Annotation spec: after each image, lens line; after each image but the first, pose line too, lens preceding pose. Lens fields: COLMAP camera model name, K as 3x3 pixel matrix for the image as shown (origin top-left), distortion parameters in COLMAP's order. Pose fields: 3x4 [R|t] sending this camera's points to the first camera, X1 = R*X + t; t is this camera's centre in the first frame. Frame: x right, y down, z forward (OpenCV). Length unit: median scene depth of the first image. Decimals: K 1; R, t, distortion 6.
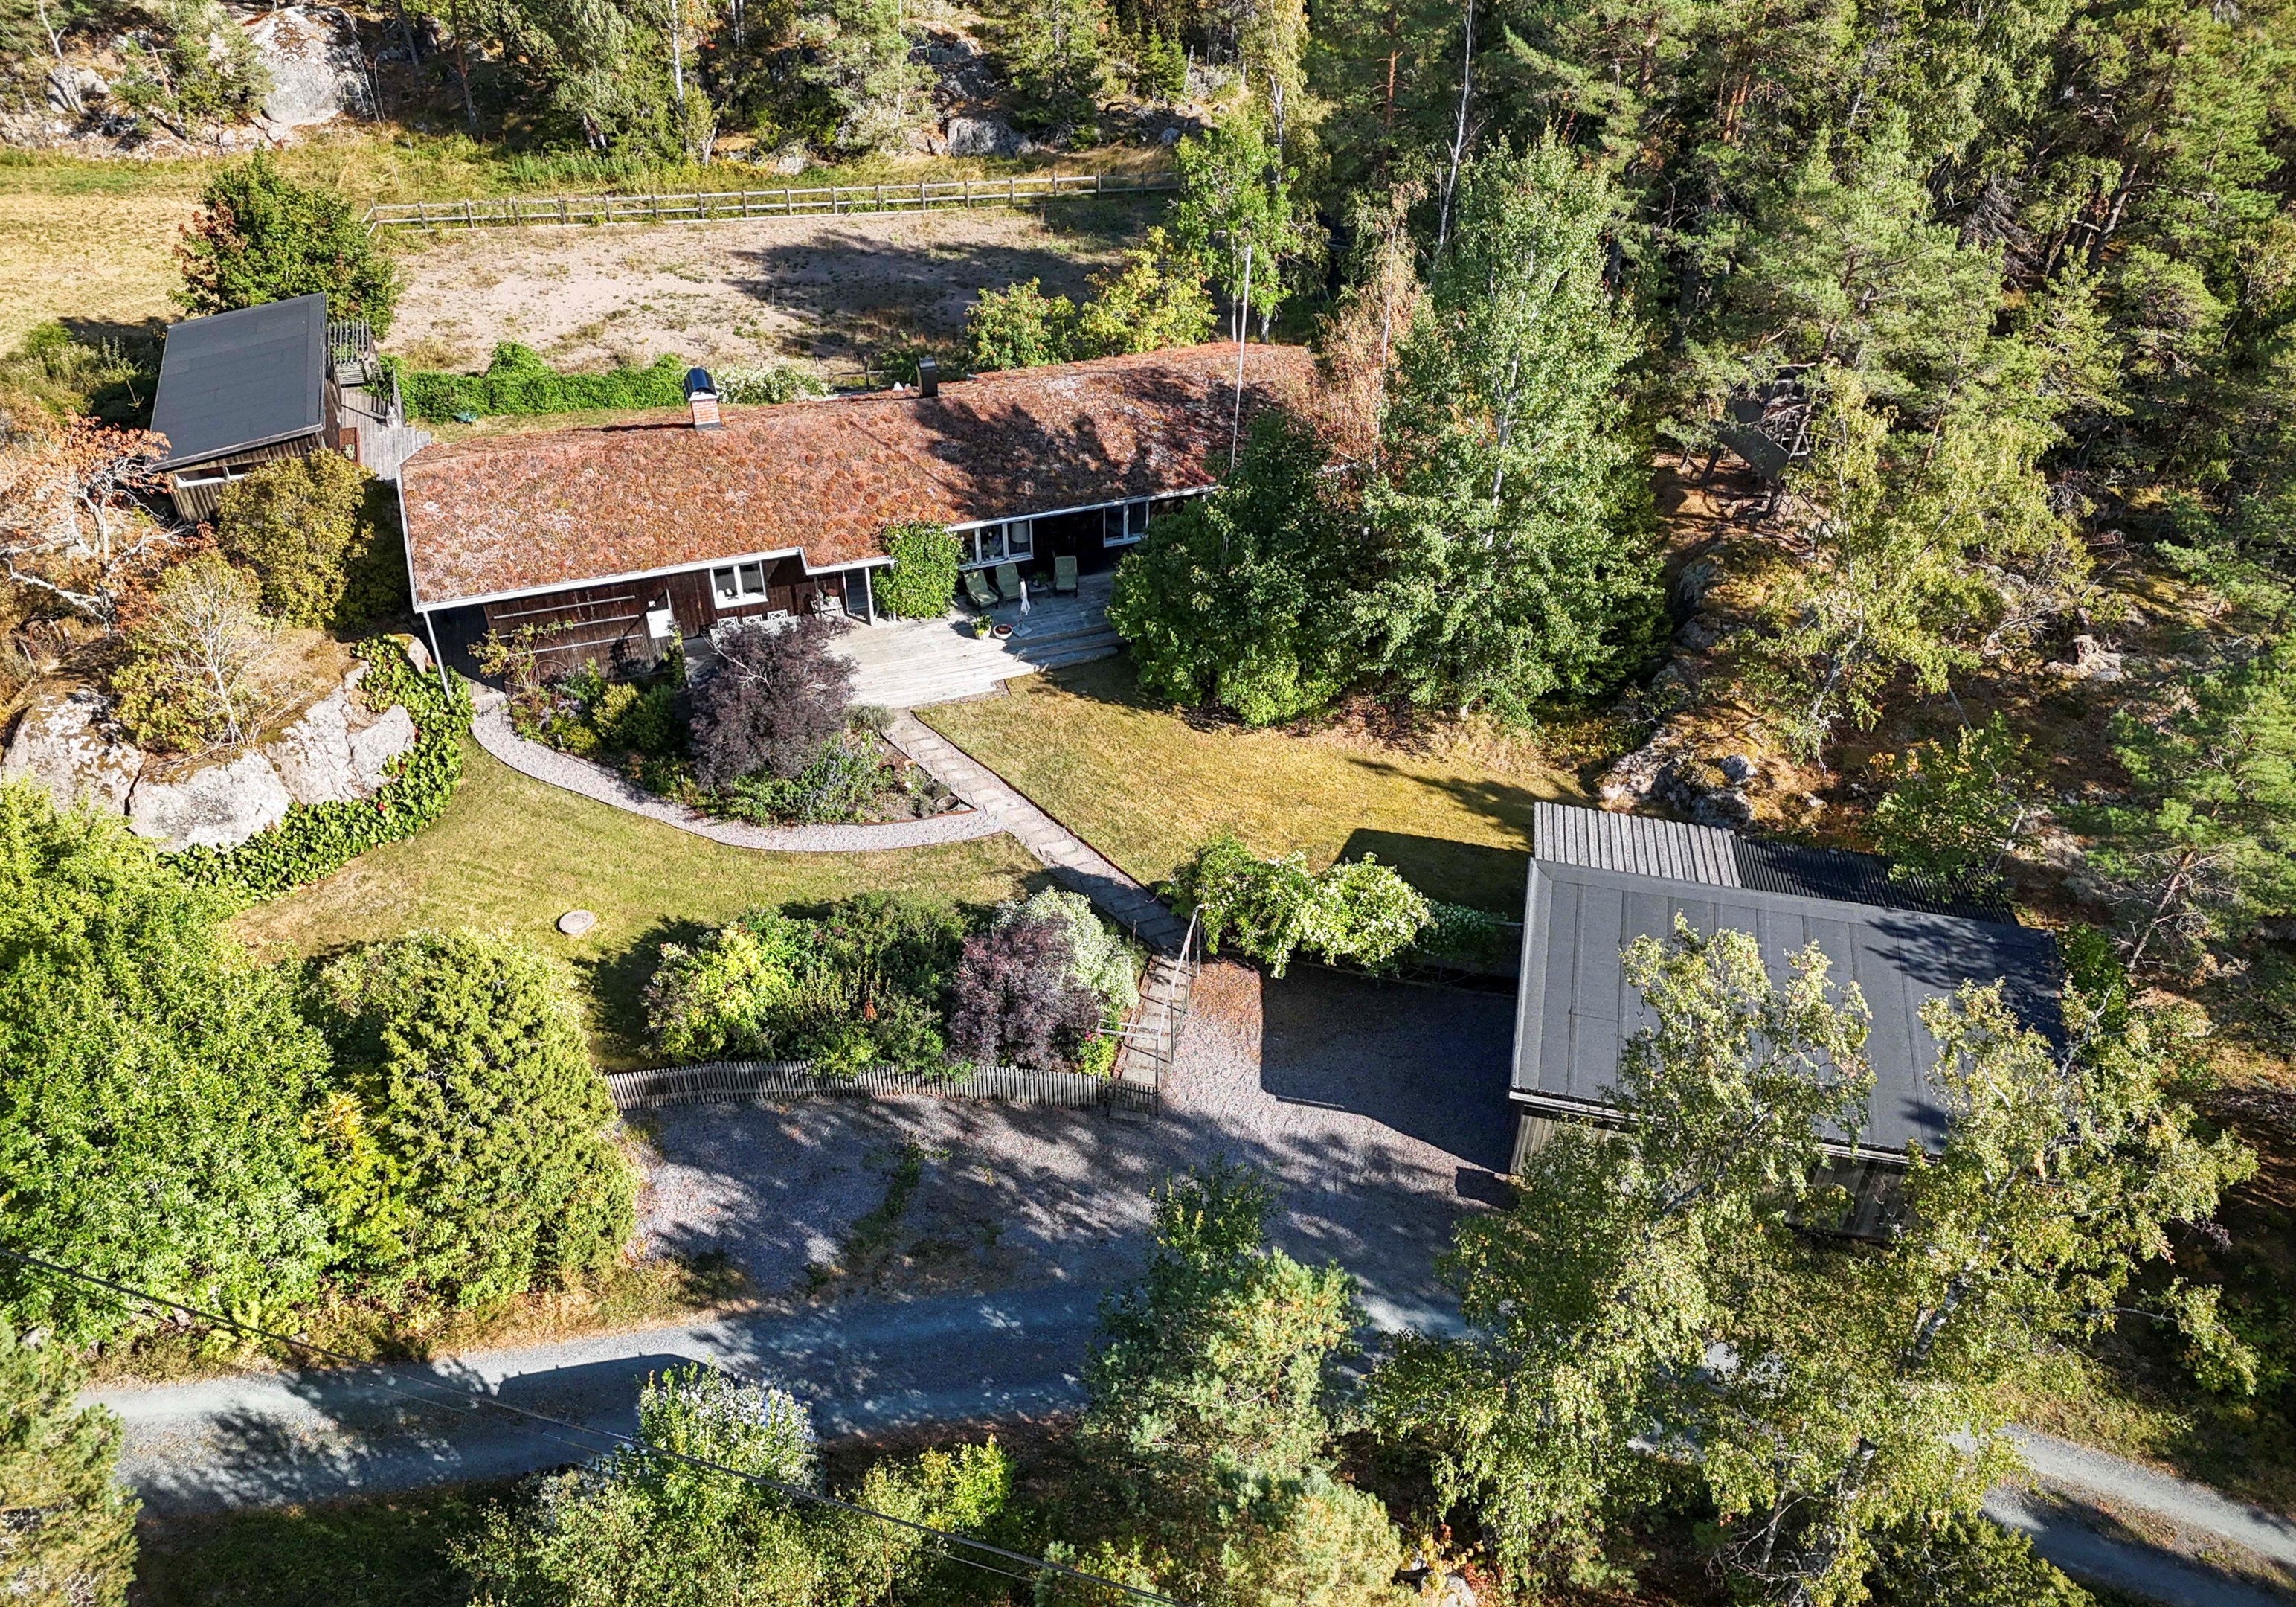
lens RADIAL K [[1667.8, 0, 1106.6], [0, 1667.8, 754.2], [0, 0, 1]] dist [0.033037, -0.000255]
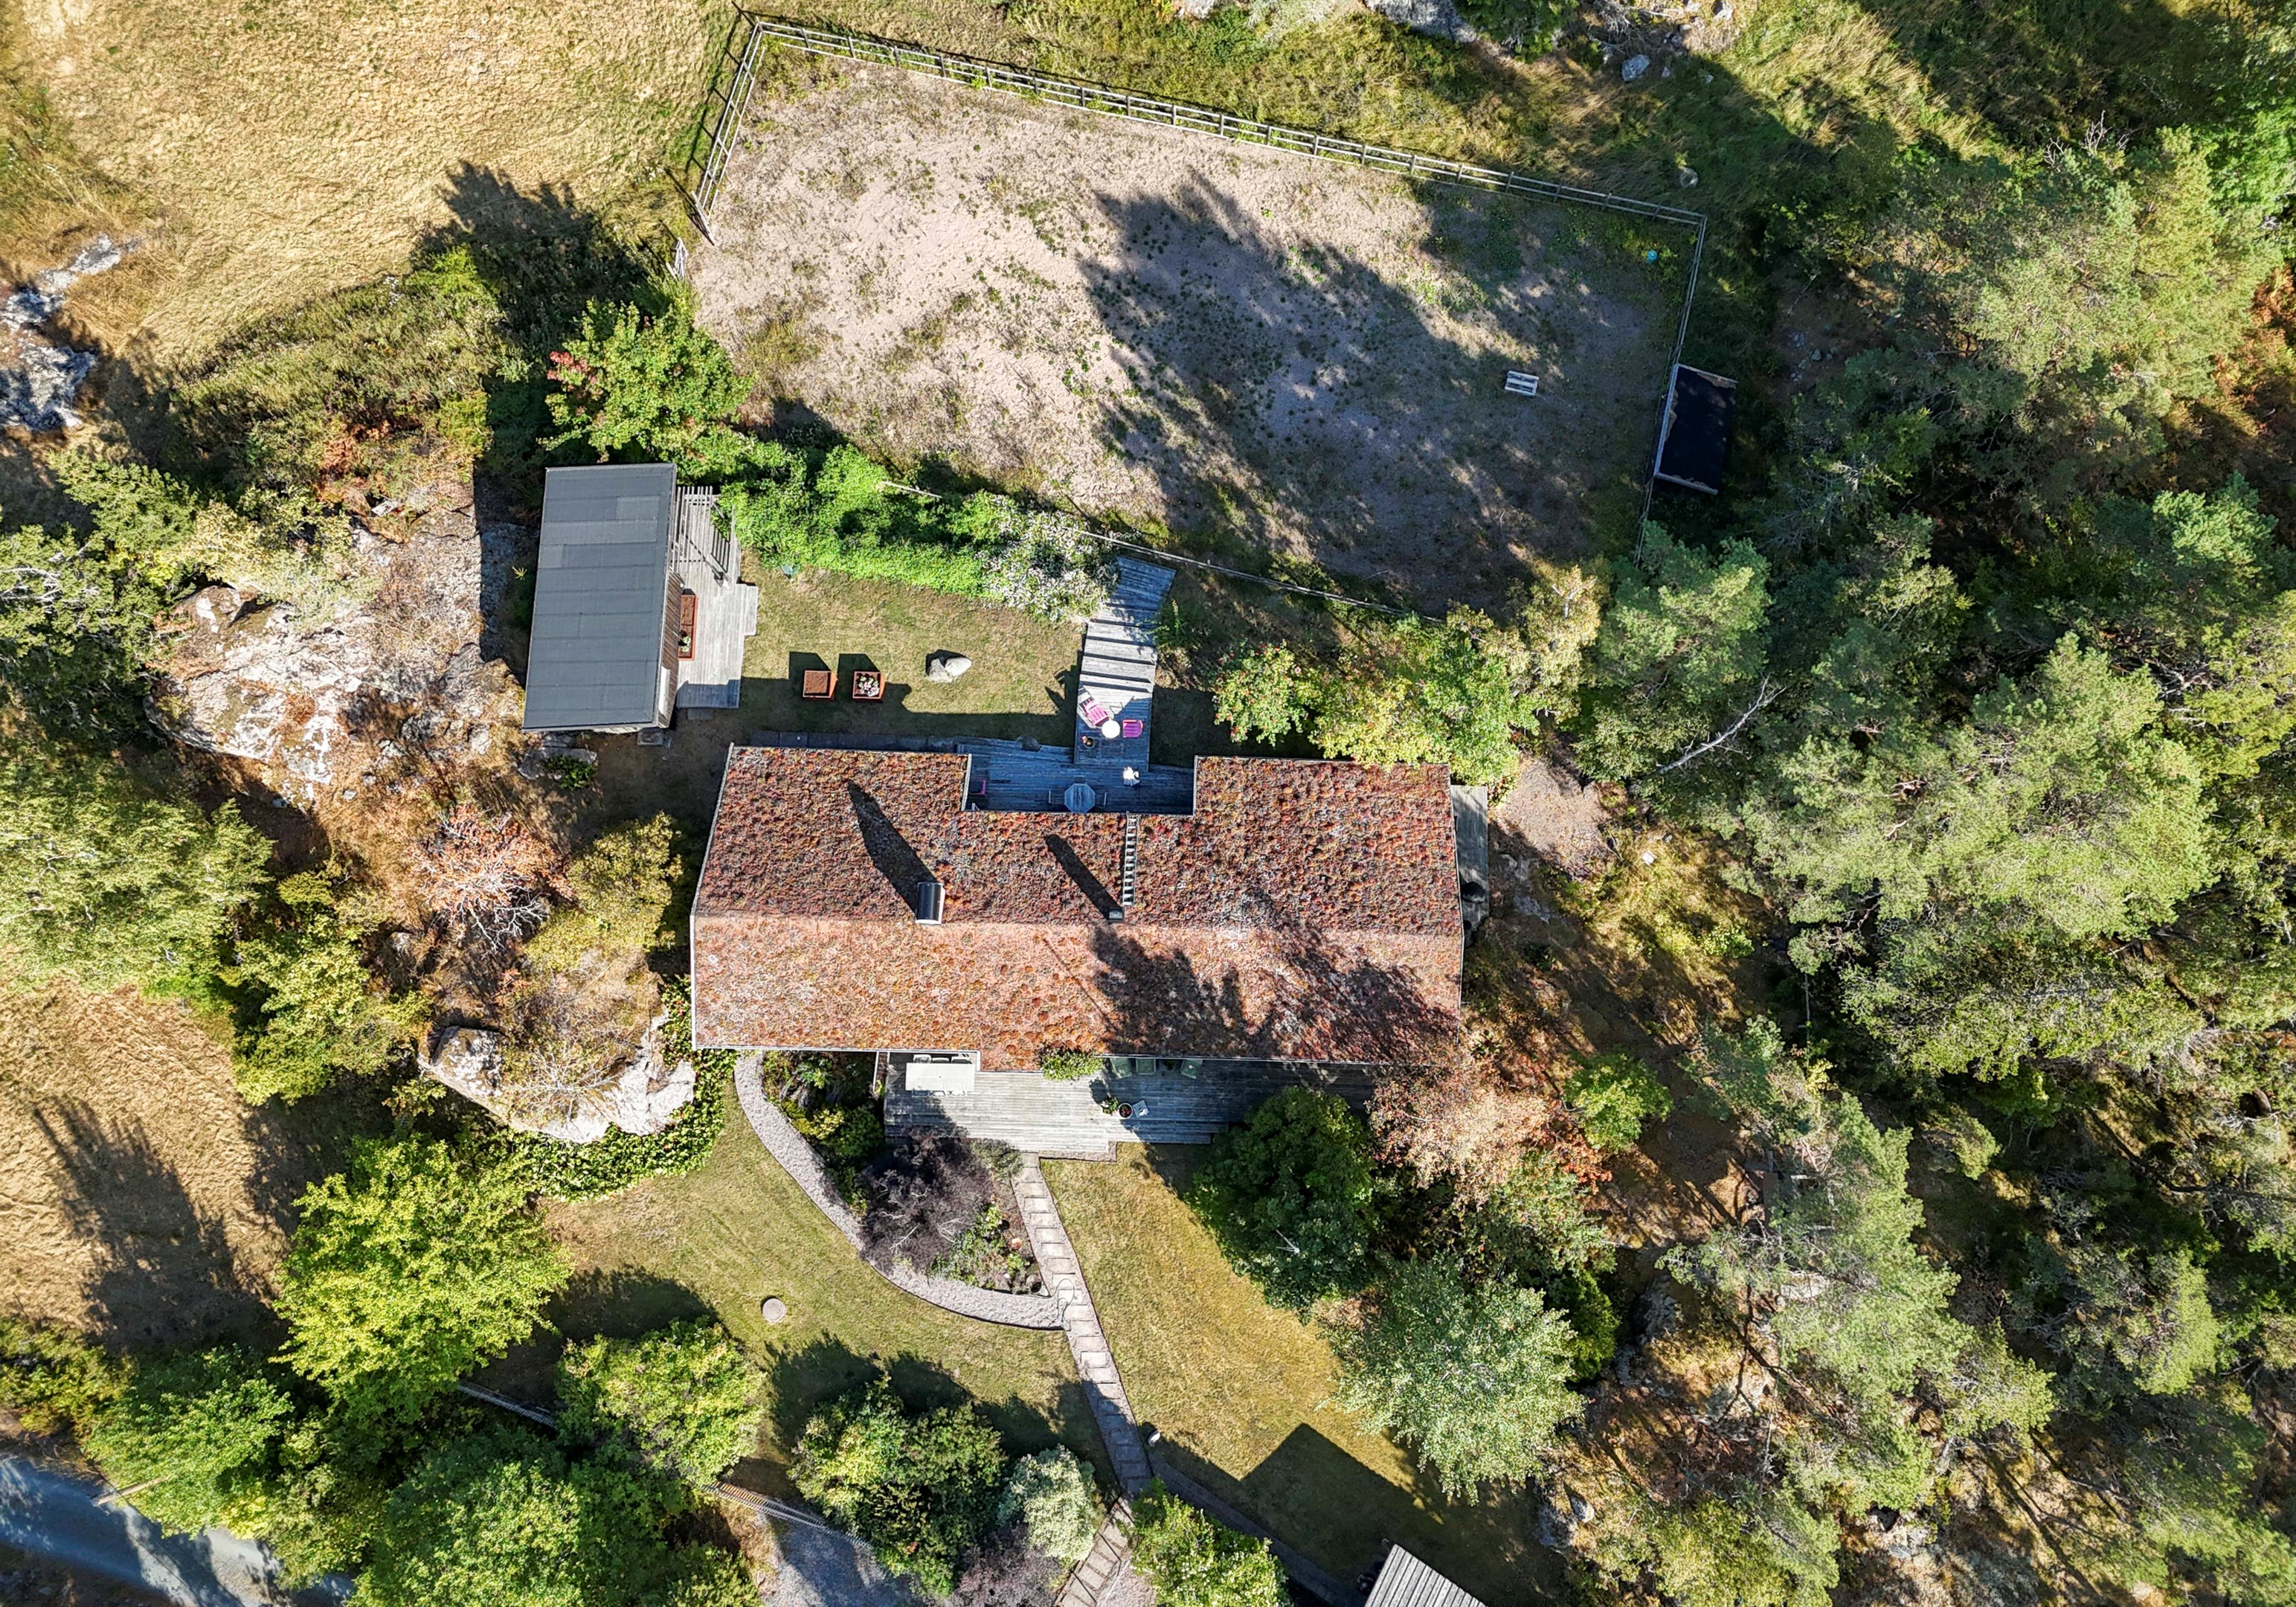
lens RADIAL K [[1688.2, 0, 1157.5], [0, 1688.2, 660.0], [0, 0, 1]] dist [0.094356, -0.104433]
pose [[0.944248, 0.308557, -0.114838, 0.004229], [-0.182571, 0.780992, 0.597260, -1.103724], [0.273976, -0.542995, 0.793784, 0.157739]]
